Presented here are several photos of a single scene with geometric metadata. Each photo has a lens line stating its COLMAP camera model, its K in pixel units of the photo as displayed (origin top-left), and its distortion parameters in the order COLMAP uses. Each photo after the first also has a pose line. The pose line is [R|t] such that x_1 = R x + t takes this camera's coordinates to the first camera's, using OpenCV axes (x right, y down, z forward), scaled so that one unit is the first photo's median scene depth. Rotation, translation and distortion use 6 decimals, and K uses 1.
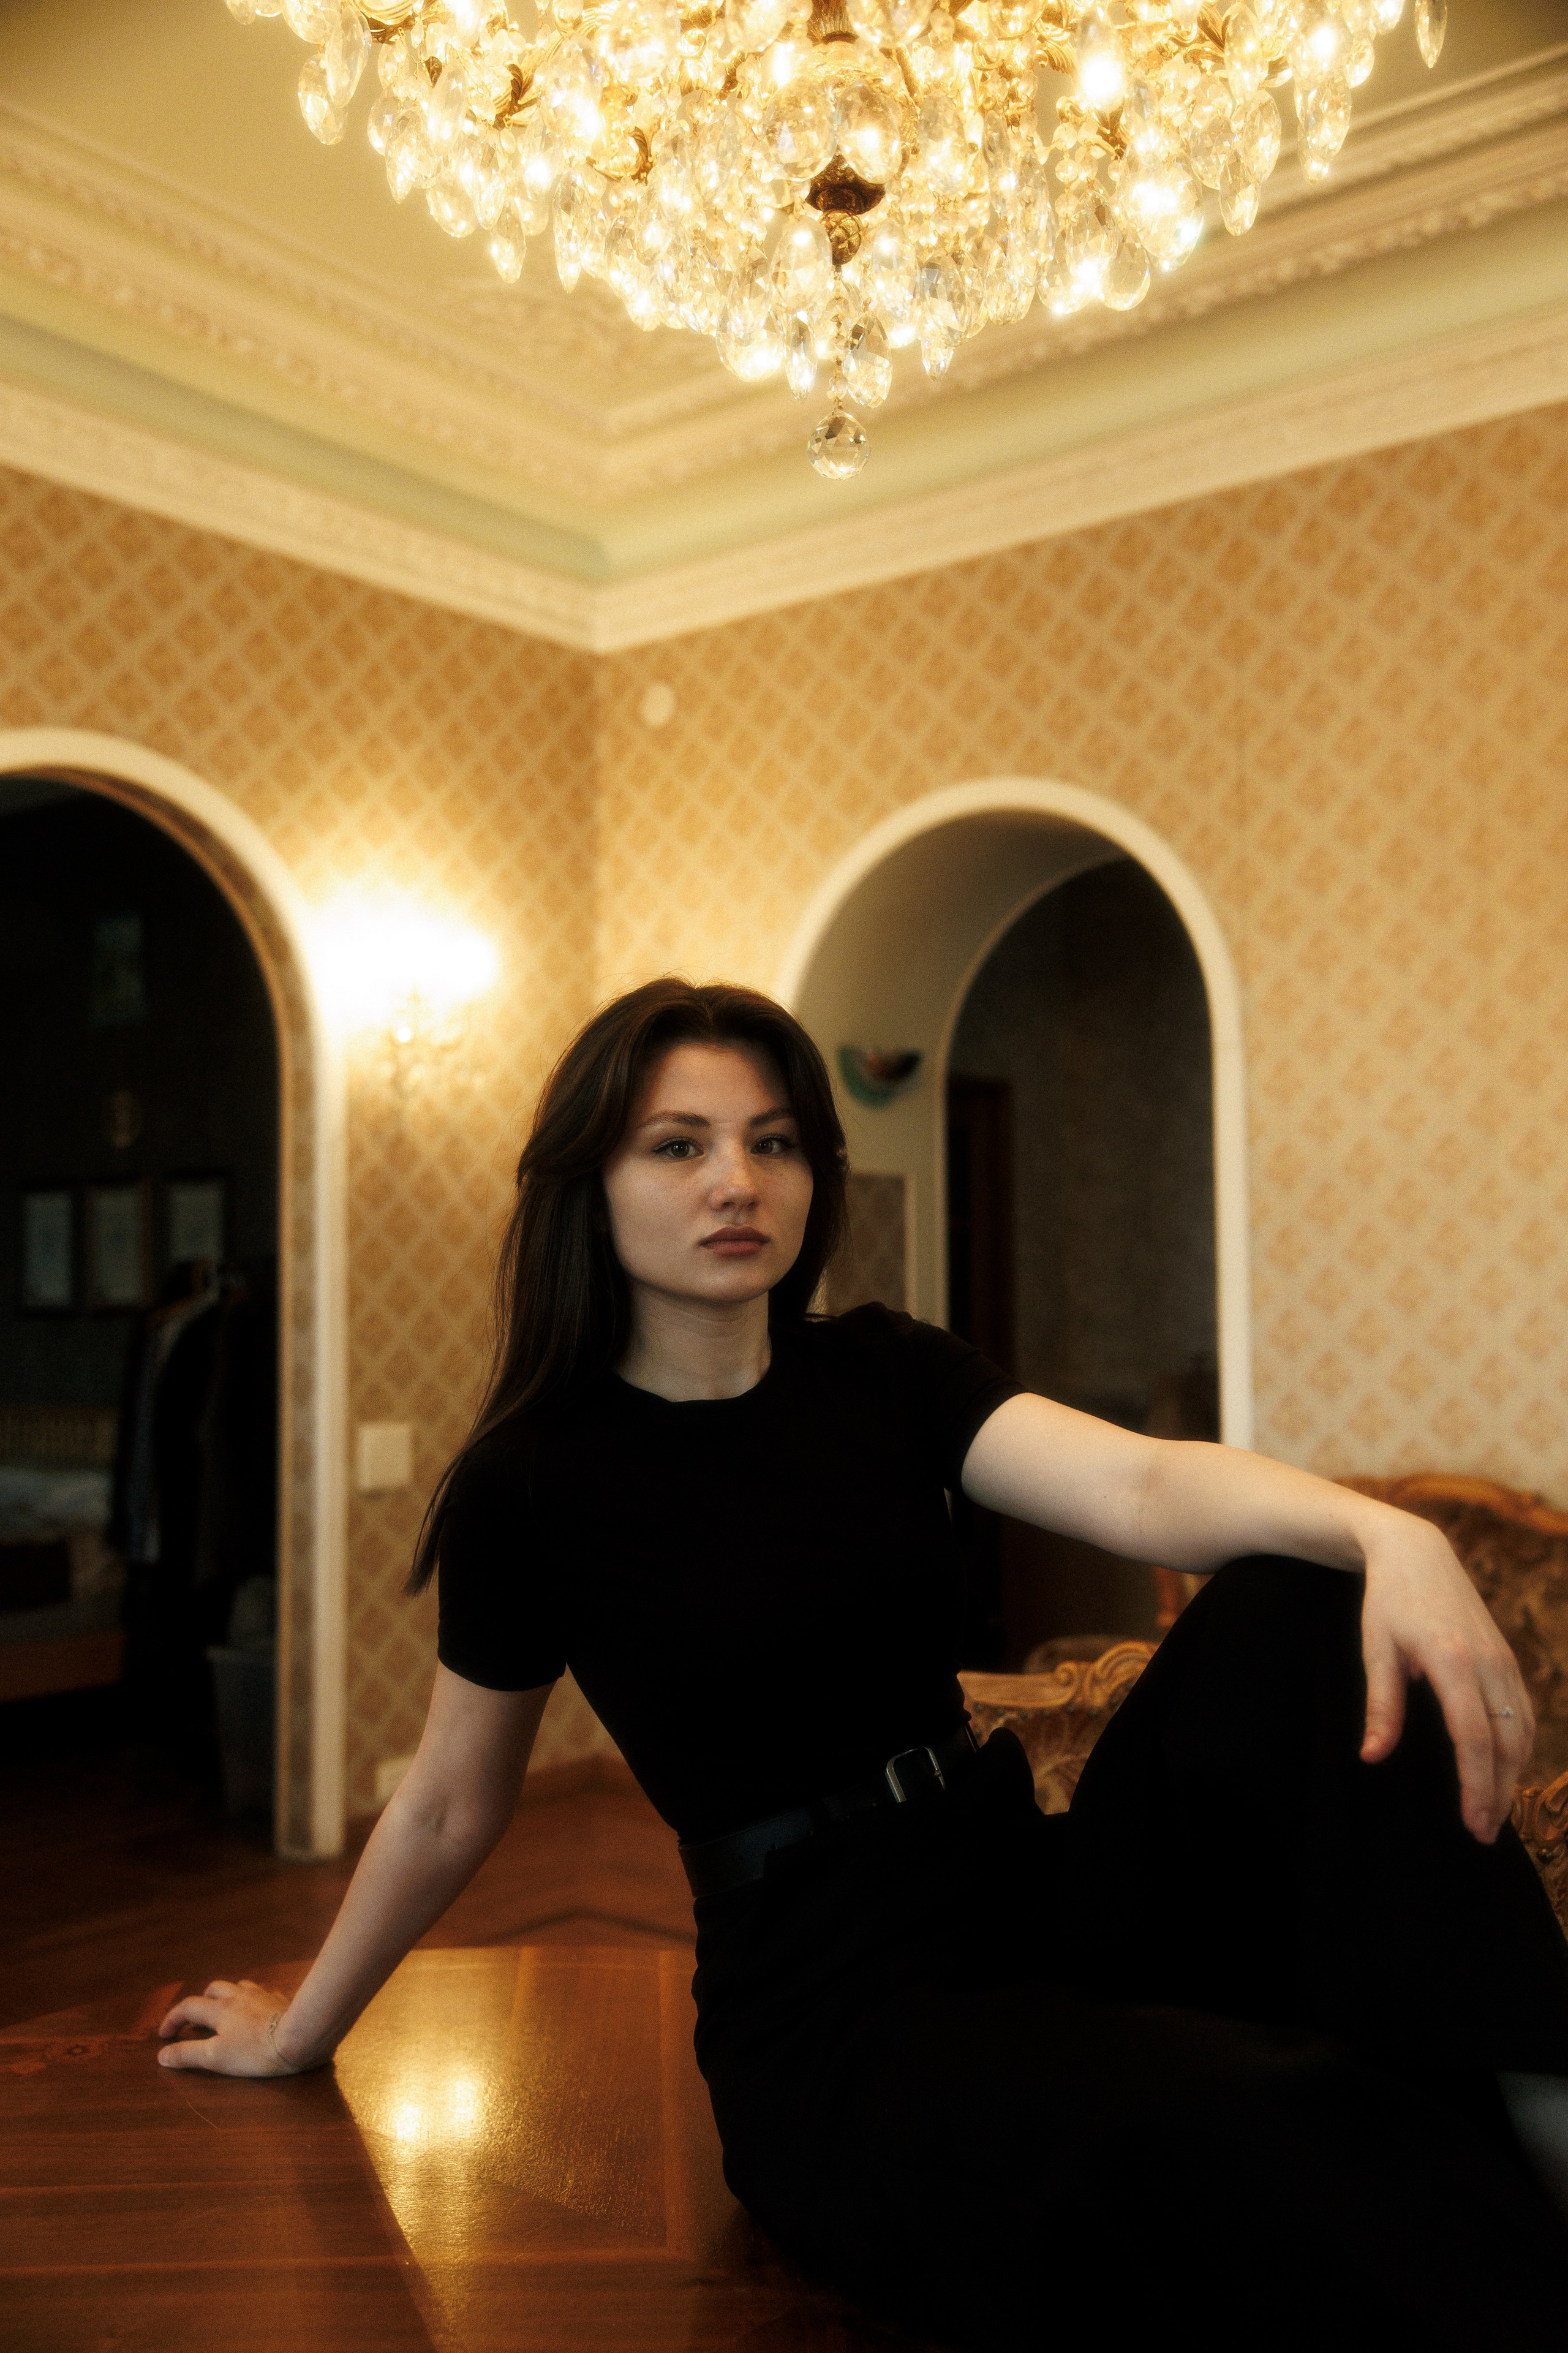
lens RADIAL K [[2251.7, 0, 794.3], [0, 2251.7, 1179.7], [0, 0, 1]] dist [-0.001321, 0.000000]
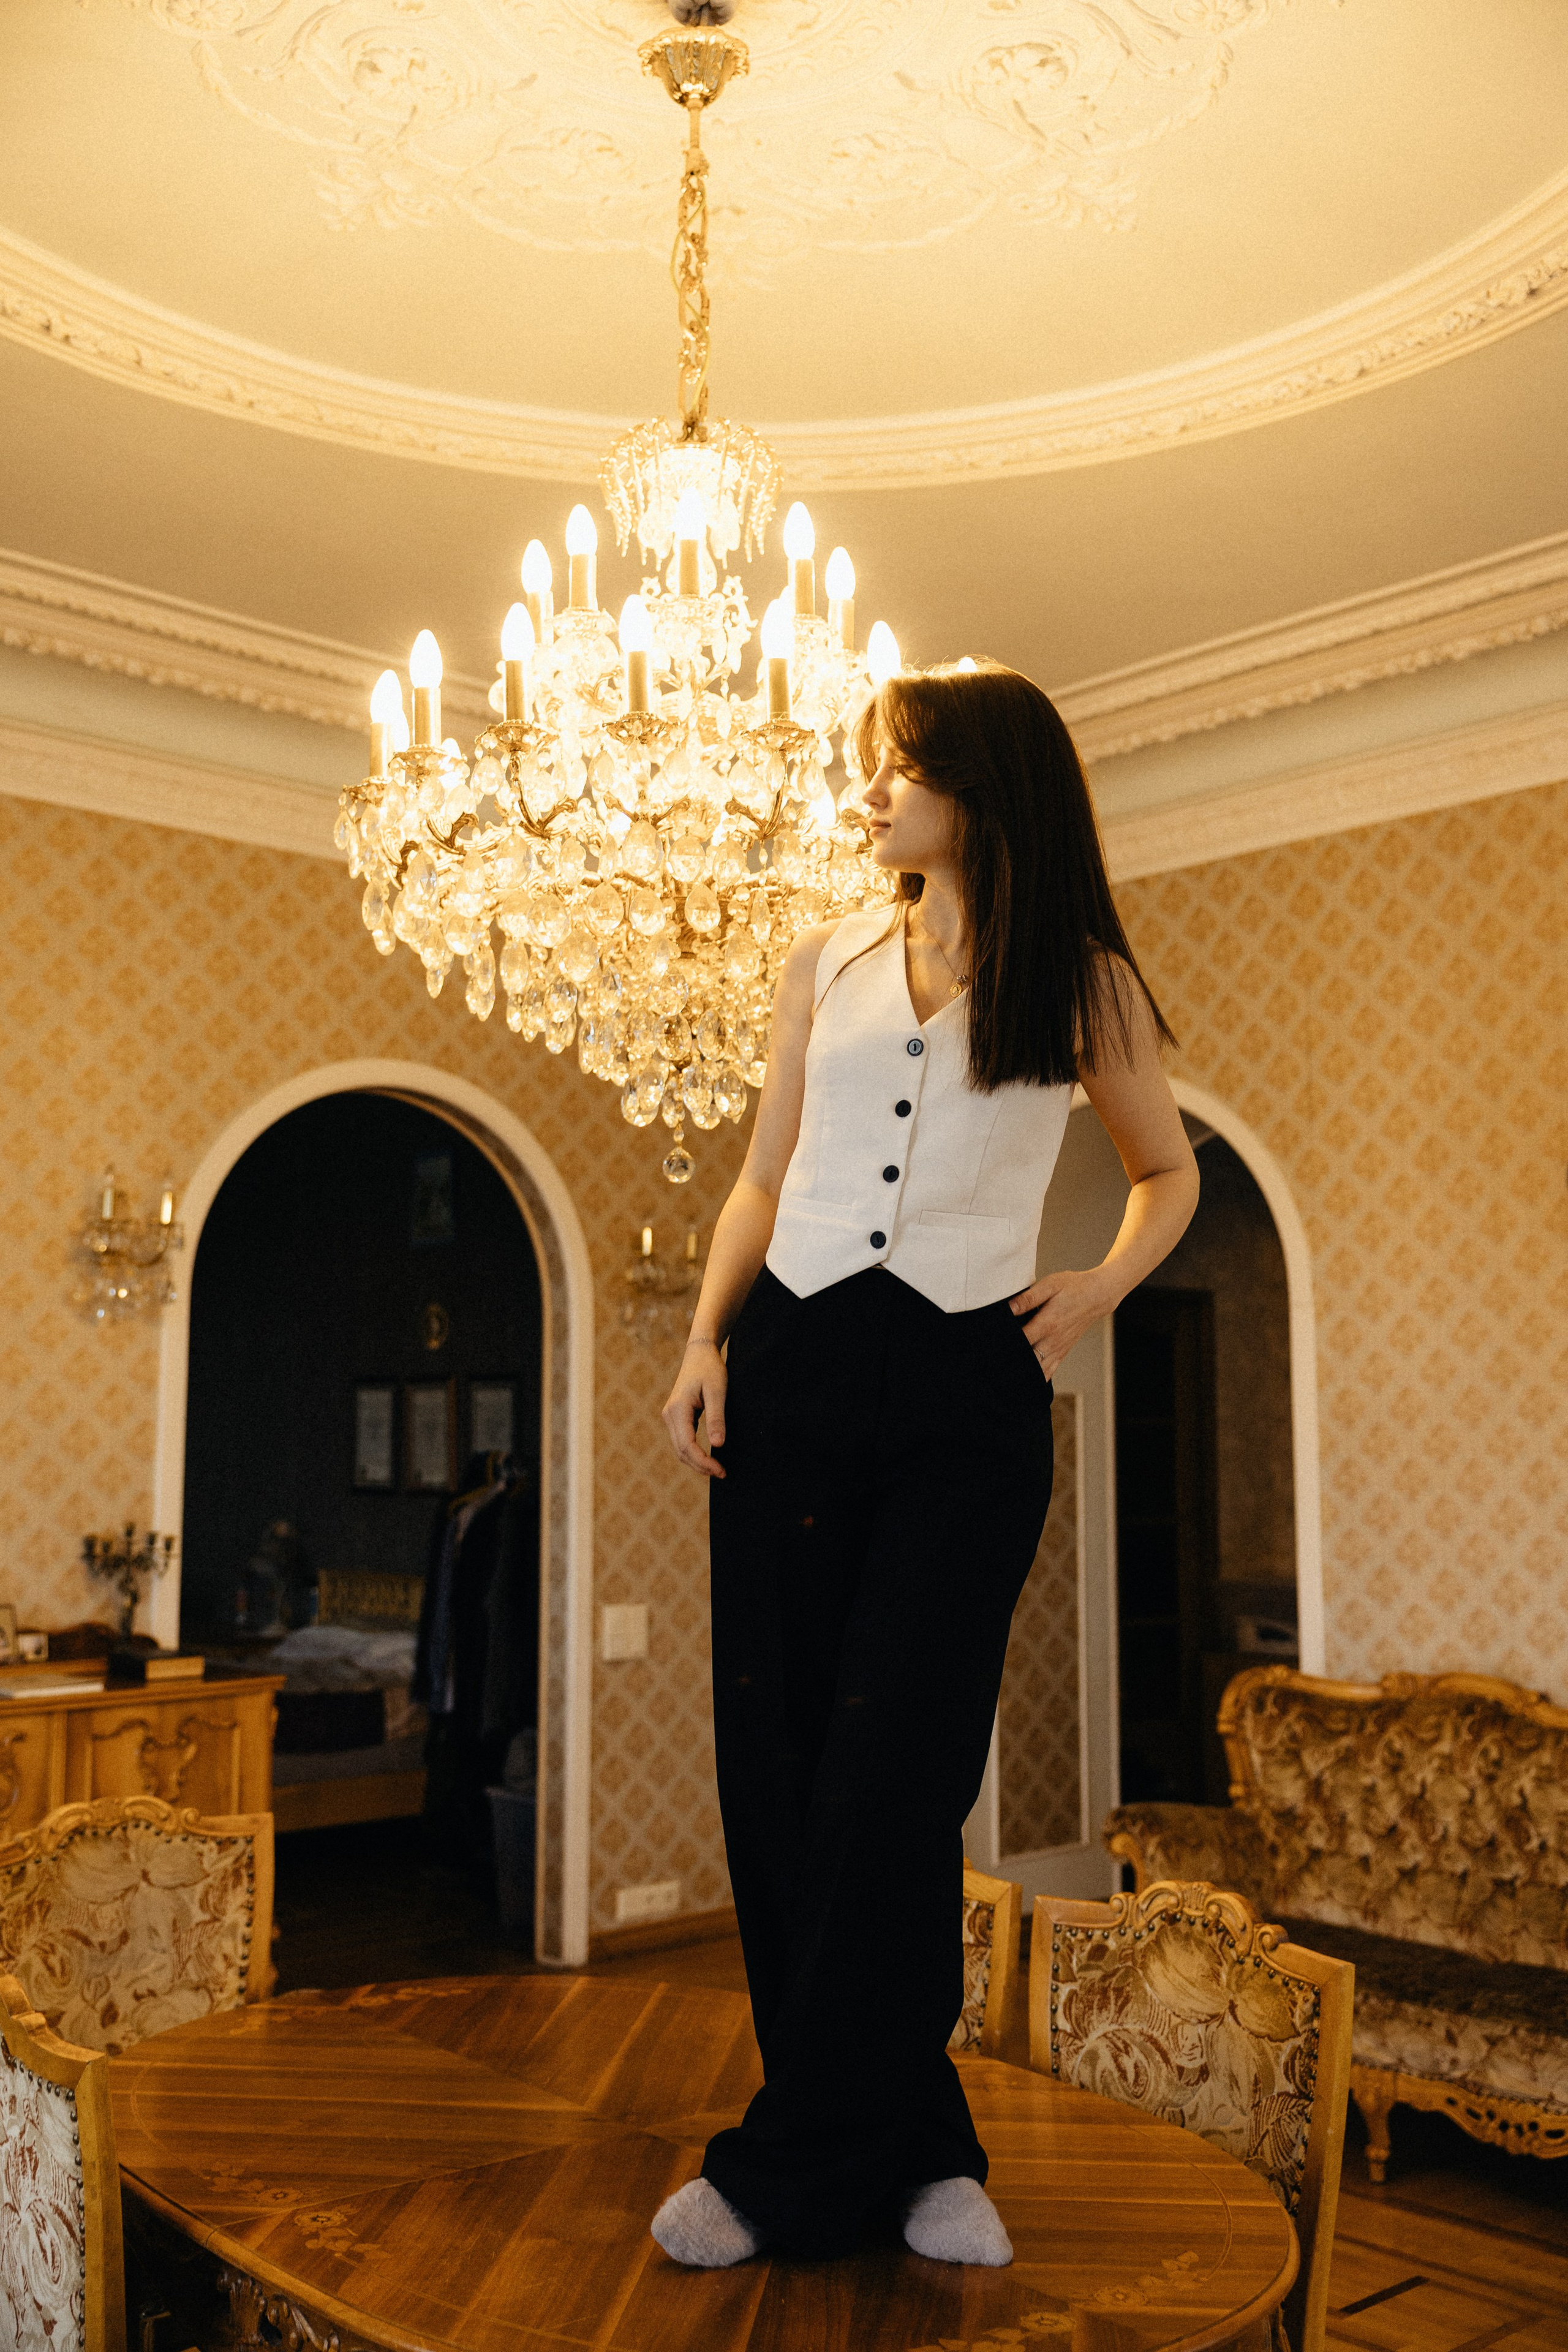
lens RADIAL K [[2365.1, 0, 782.3], [0, 2365.1, 1146.9], [0, 0, 1]] dist [-0.006118, 0.000000]
pose [[0.986294, -0.010404, -0.164667, 0.122775], [-0.000494, 0.997819, -0.066004, -0.057484], [0.164994, 0.065181, 0.984138, -0.275248]]
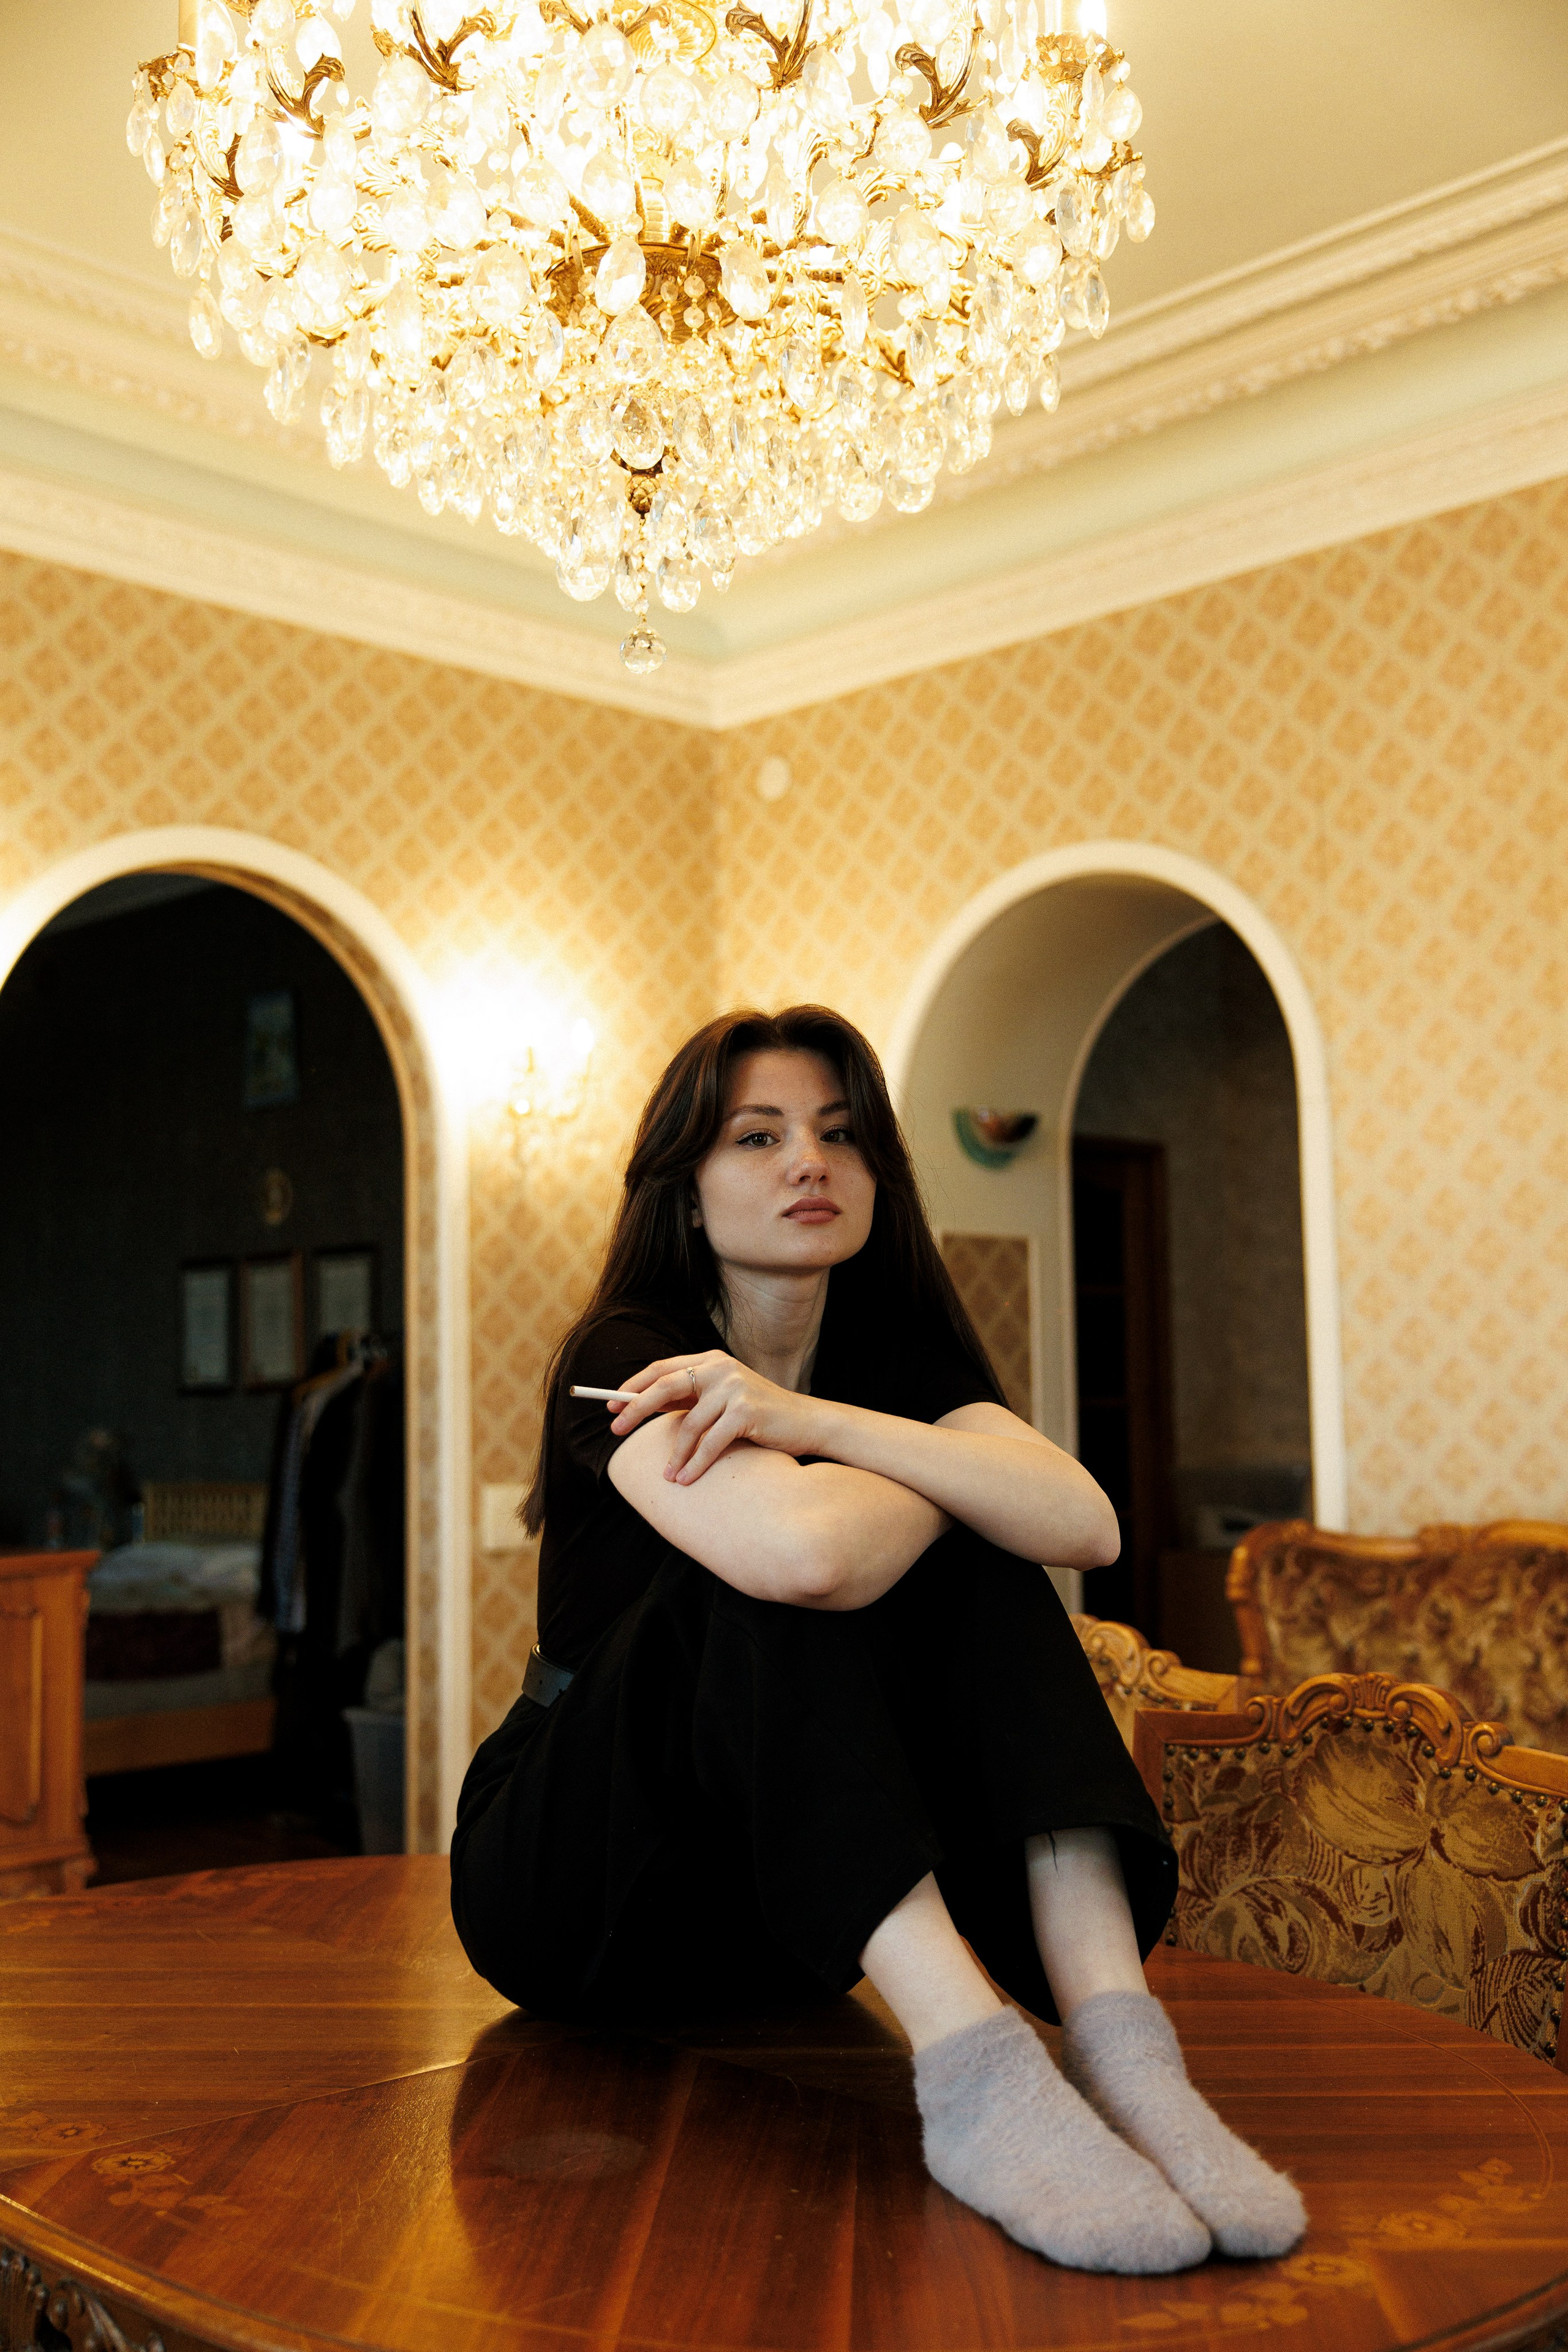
lens RADIAL K [[2475.8, 0, 783.0], [0, 2475.8, 1162.3], [0, 0, 1]] dist [-0.002686, 0.000000]
pose [[0.994173, -0.018382, -0.106215, 0.070207], [0.013904, 0.998989, -0.042739, 0.012197], [0.106894, 0.041014, 0.993424, -0.122436]]
